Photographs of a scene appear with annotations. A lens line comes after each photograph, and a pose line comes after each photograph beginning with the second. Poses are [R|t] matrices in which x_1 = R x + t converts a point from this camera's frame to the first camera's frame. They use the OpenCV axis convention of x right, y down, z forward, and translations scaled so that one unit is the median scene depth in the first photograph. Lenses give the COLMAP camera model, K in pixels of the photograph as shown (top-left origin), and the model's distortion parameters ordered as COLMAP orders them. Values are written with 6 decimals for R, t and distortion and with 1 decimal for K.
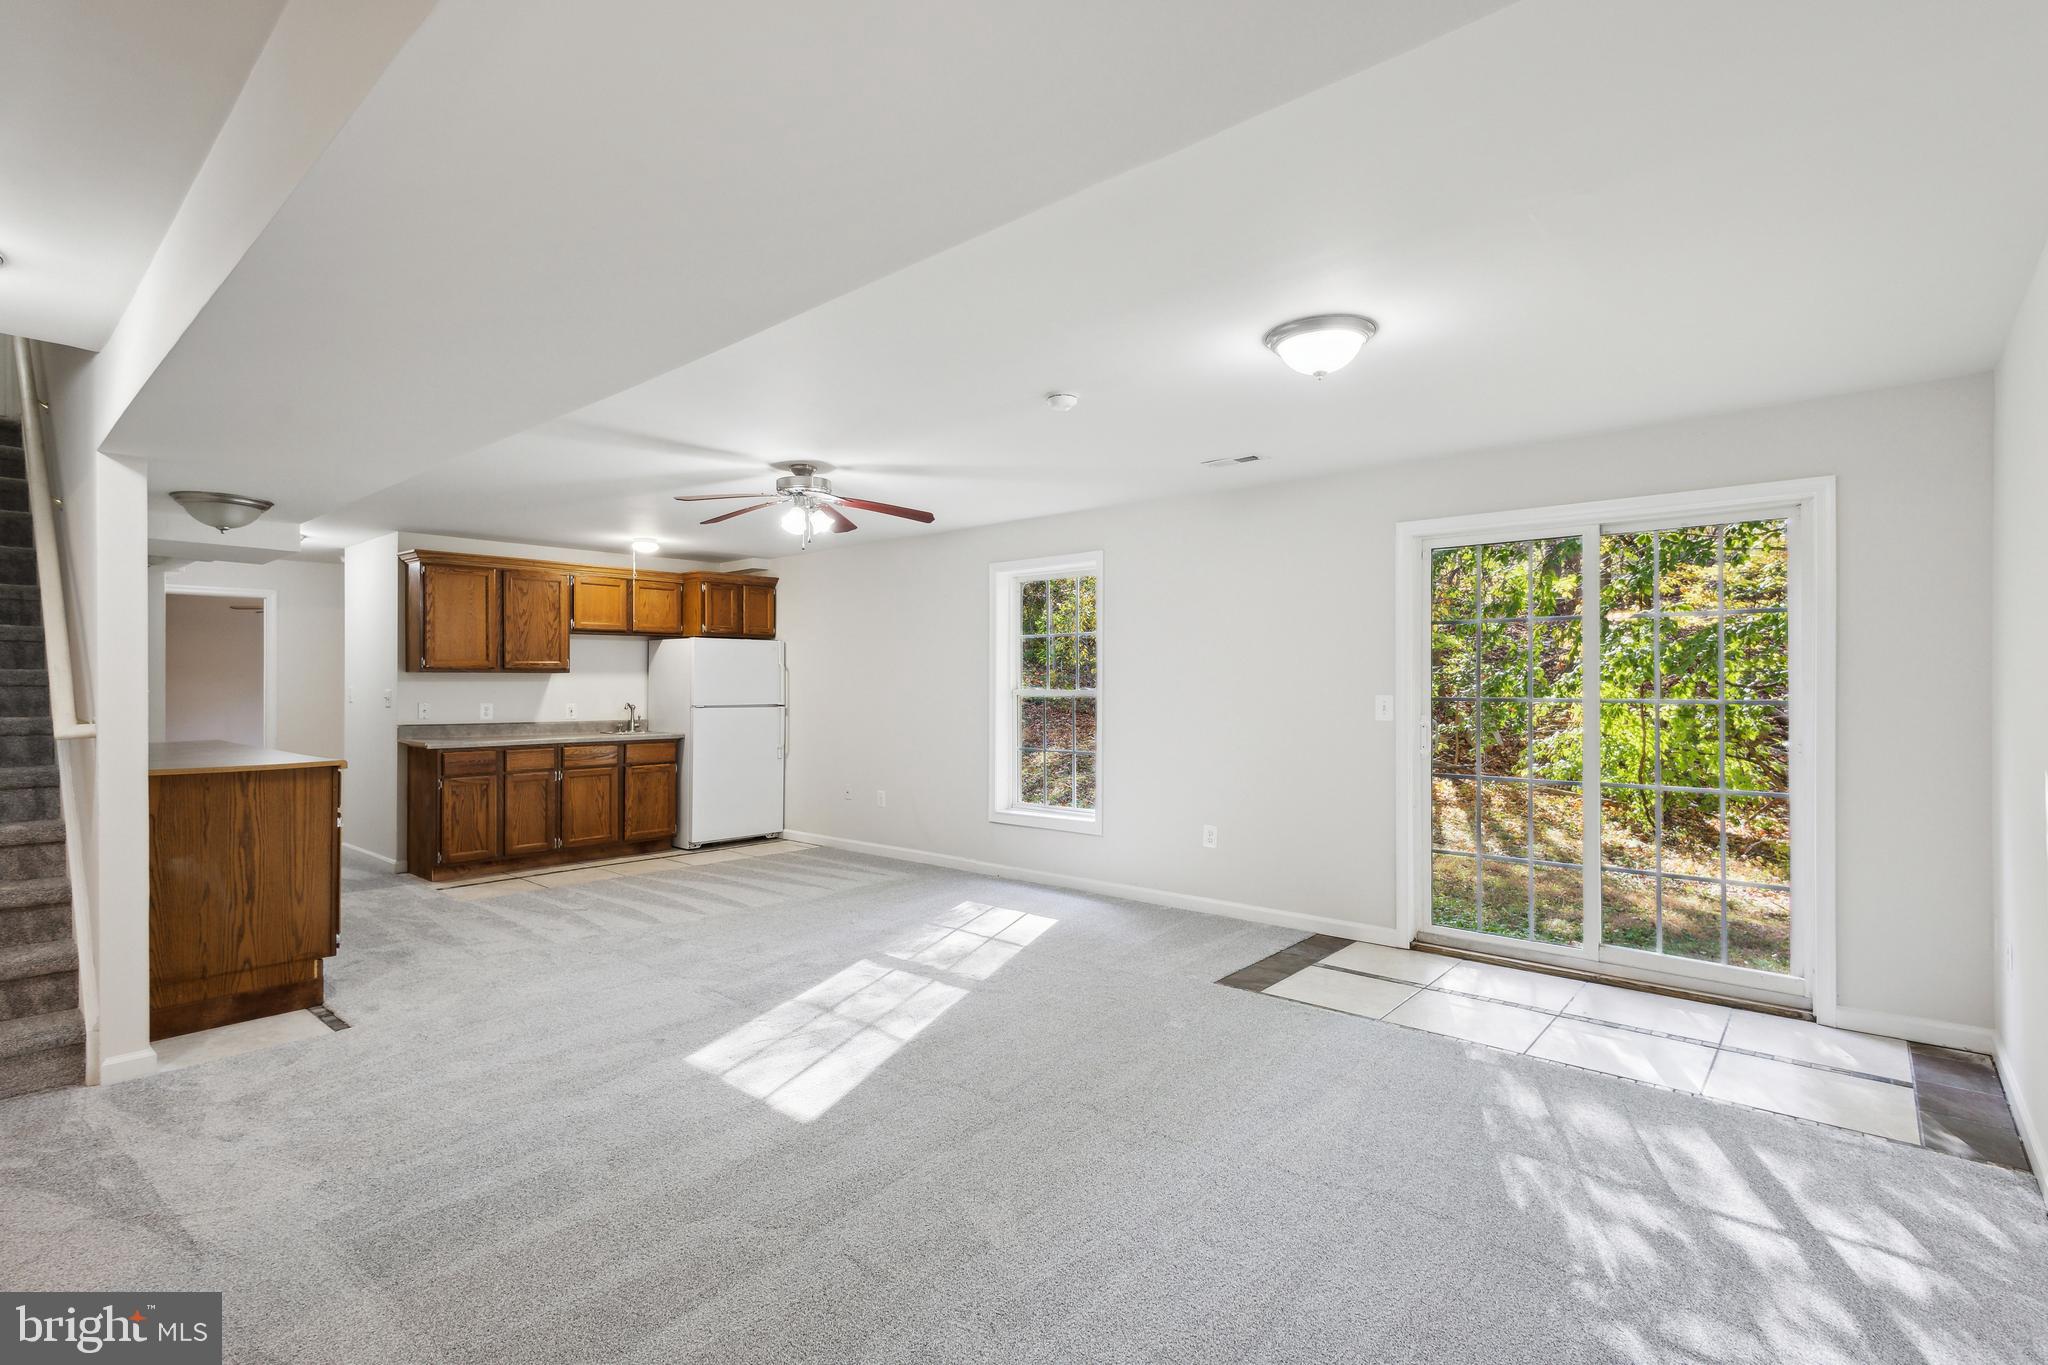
lens RADIAL K [[954.6, 0, 1027.7], [0, 954.6, 679.7], [0, 0, 1]] dist [0.008767, -0.002067]
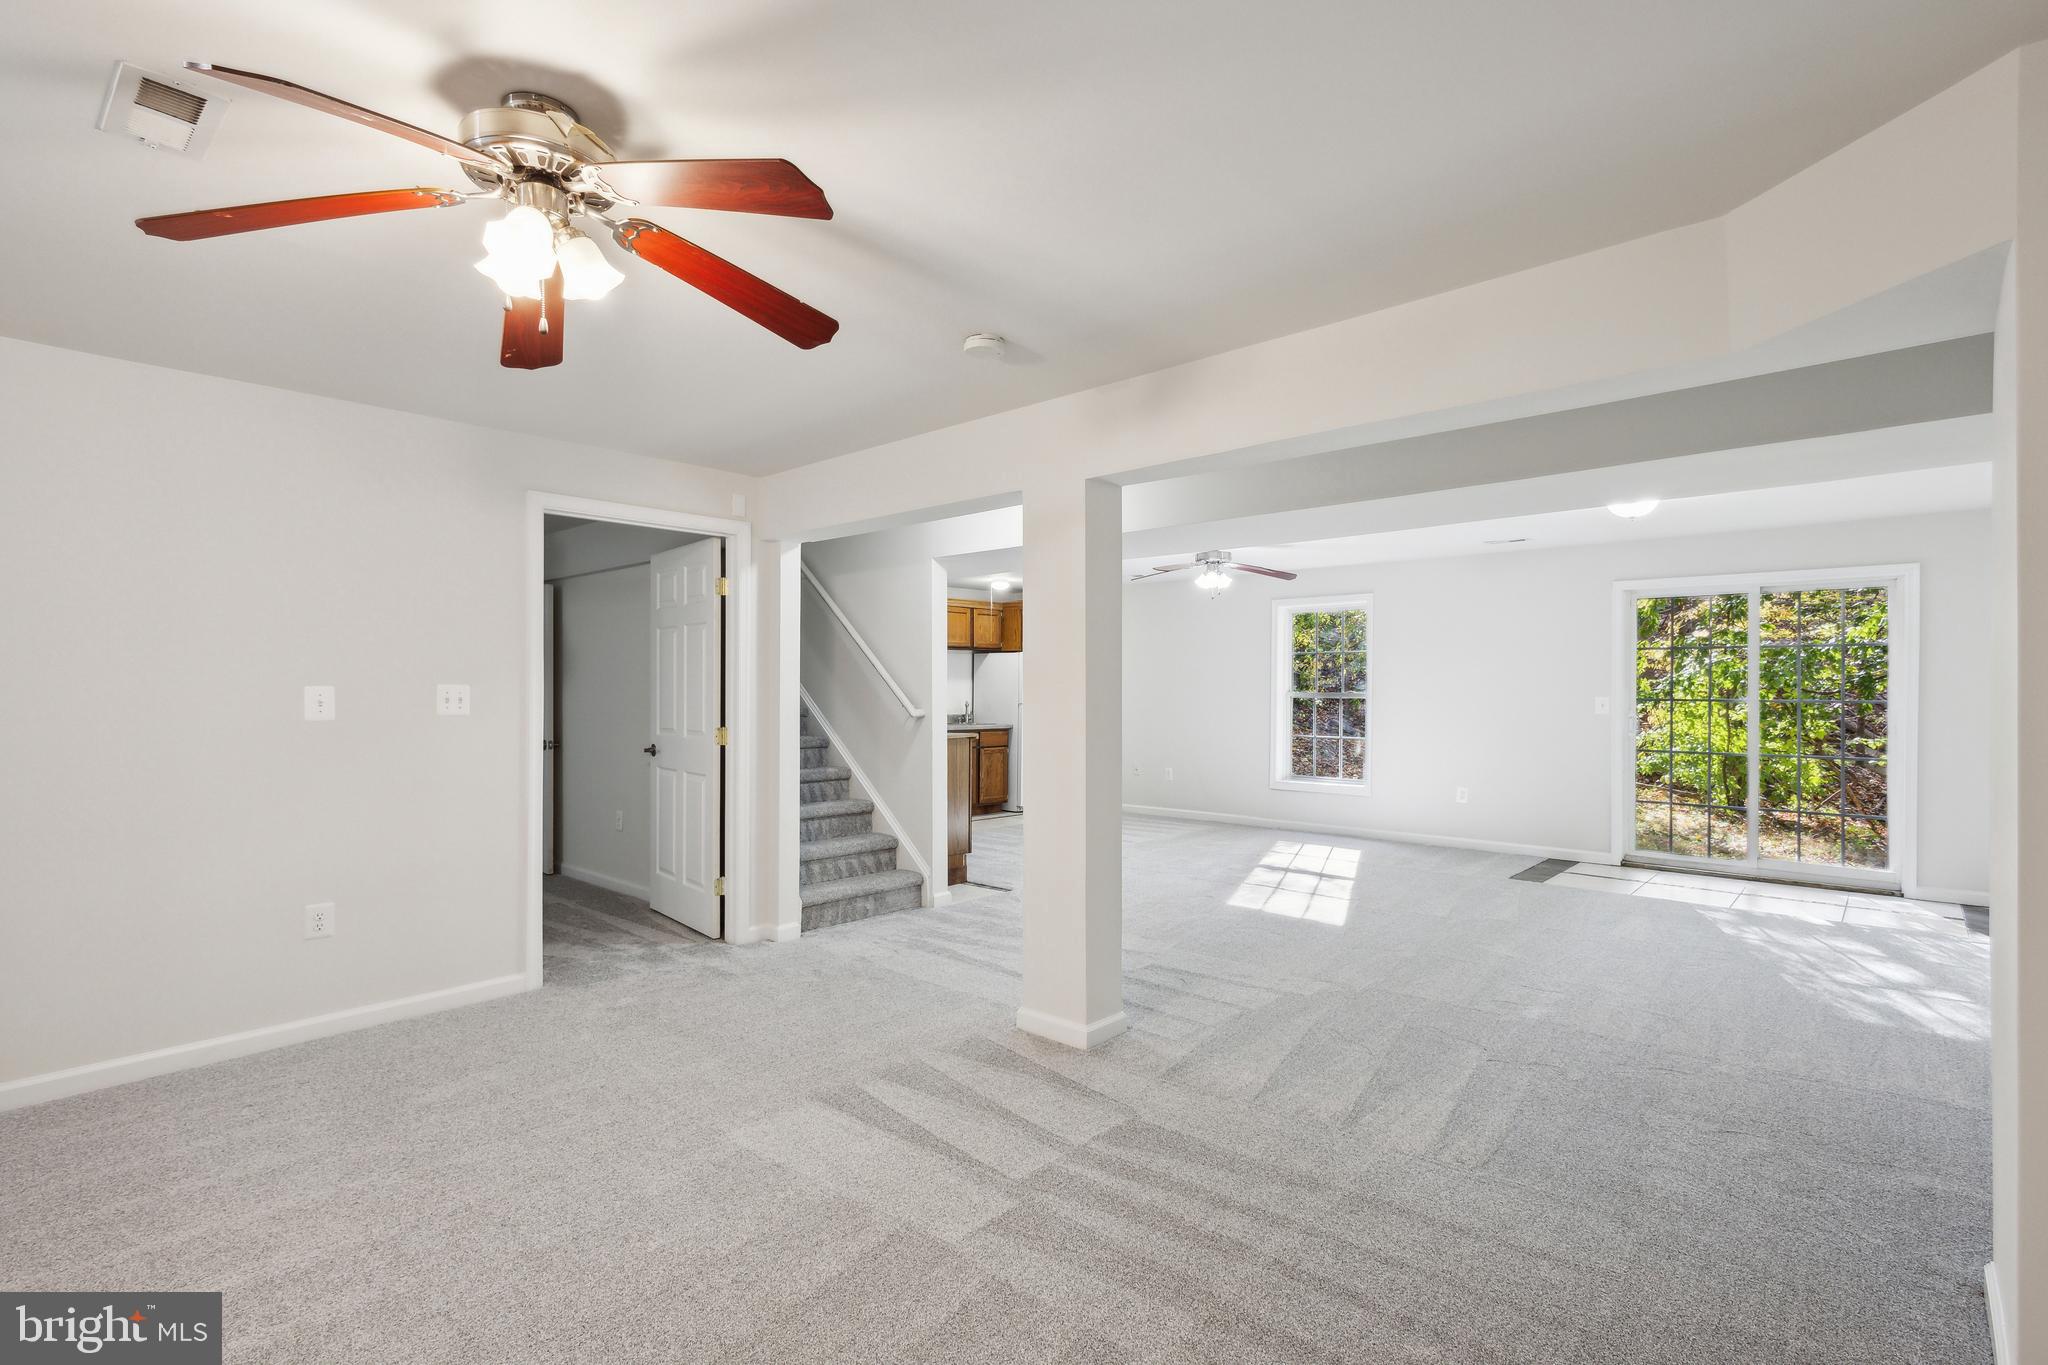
lens RADIAL K [[954.6, 0, 1025.9], [0, 954.6, 689.9], [0, 0, 1]] dist [0.008767, -0.002067]
pose [[0.999610, 0.004275, -0.027603, -0.334042], [-0.004087, 0.999968, 0.006836, -0.001071], [0.027631, -0.006720, 0.999596, -0.357395]]
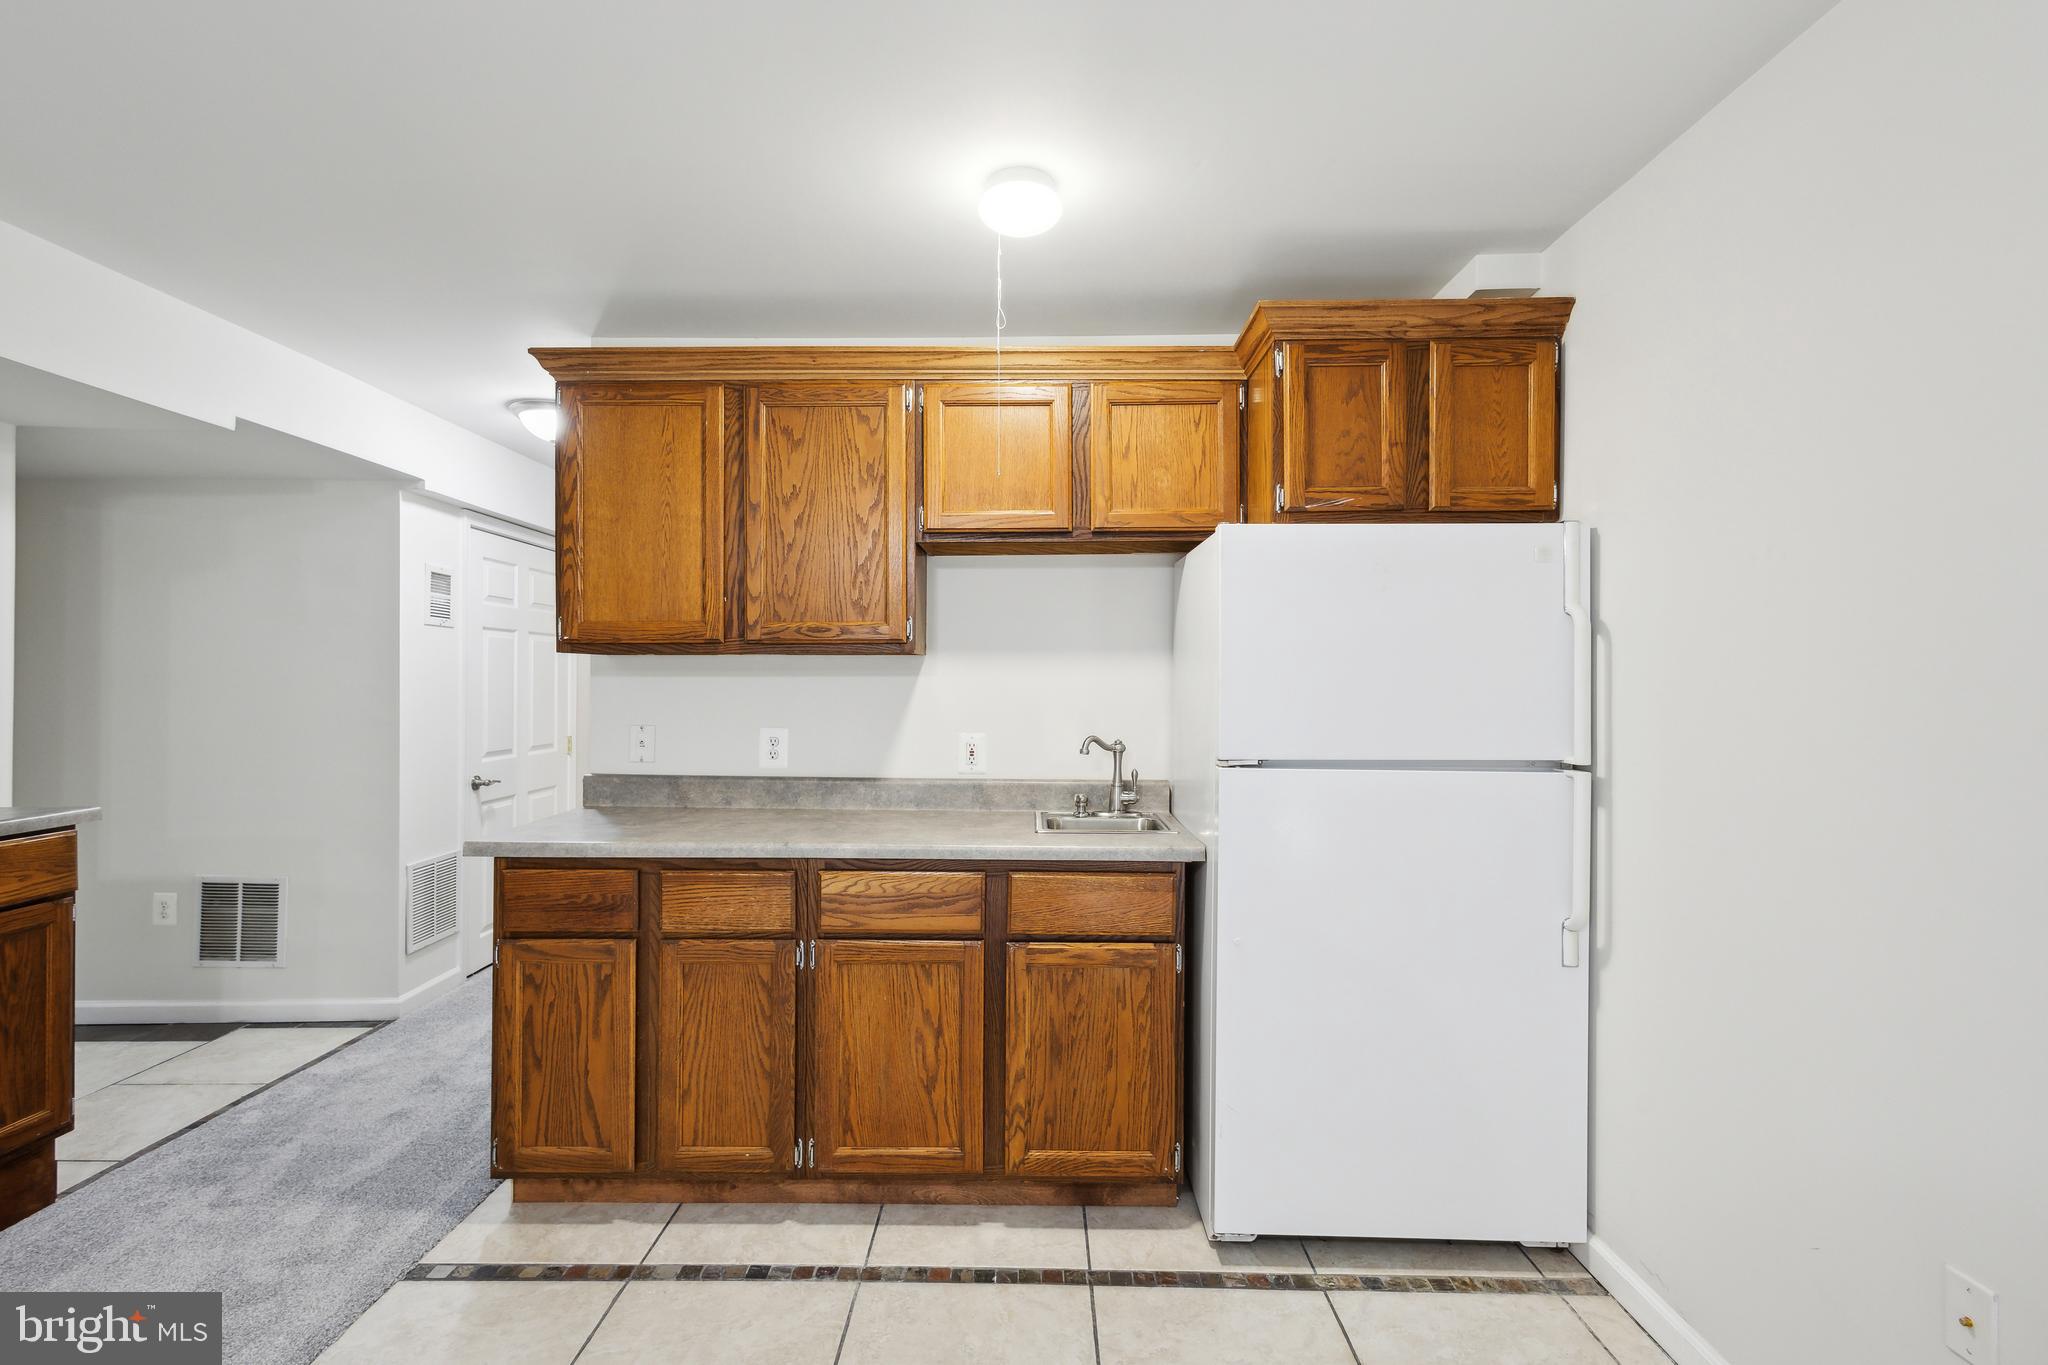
lens RADIAL K [[954.6, 0, 1021.6], [0, 954.6, 680.3], [0, 0, 1]] dist [0.008767, -0.002067]
pose [[0.646641, -0.000091, -0.762794, -0.182641], [0.002344, 0.999996, 0.001867, 0.003059], [0.762791, -0.002995, 0.646639, 0.834002]]
